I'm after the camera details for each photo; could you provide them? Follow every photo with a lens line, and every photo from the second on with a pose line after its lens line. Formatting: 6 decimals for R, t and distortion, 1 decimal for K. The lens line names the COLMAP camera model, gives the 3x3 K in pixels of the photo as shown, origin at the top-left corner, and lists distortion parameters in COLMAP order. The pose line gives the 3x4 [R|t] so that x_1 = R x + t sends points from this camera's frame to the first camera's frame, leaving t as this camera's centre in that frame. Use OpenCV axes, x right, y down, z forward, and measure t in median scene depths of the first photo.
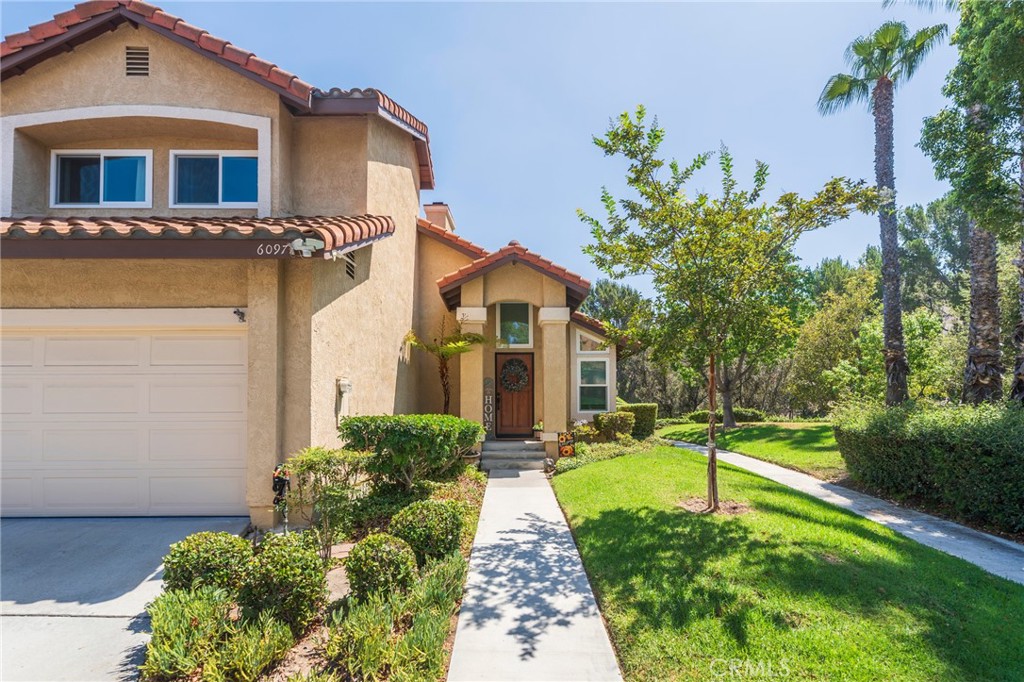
lens RADIAL K [[438.1, 0, 517.6], [0, 438.1, 396.8], [0, 0, 1]] dist [-0.002120, 0.000029]
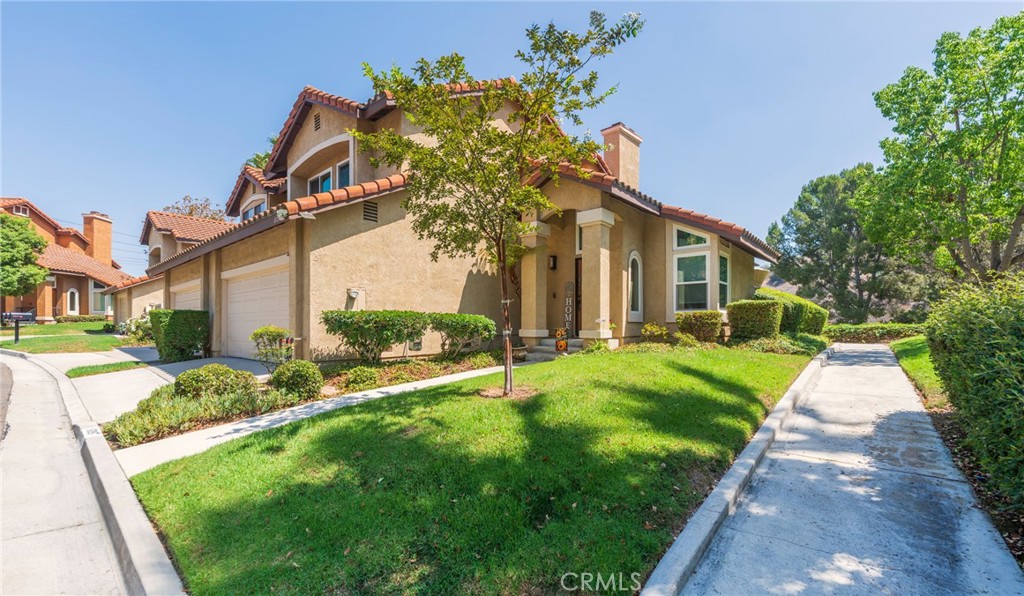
lens RADIAL K [[400.7, 0, 513.2], [0, 400.7, 306.4], [0, 0, 1]] dist [-0.002990, -0.000247]
pose [[0.767971, -0.023930, -0.640037, 0.635858], [0.023717, 0.999679, -0.008919, 0.033205], [0.640045, -0.008330, 0.768292, 0.171445]]
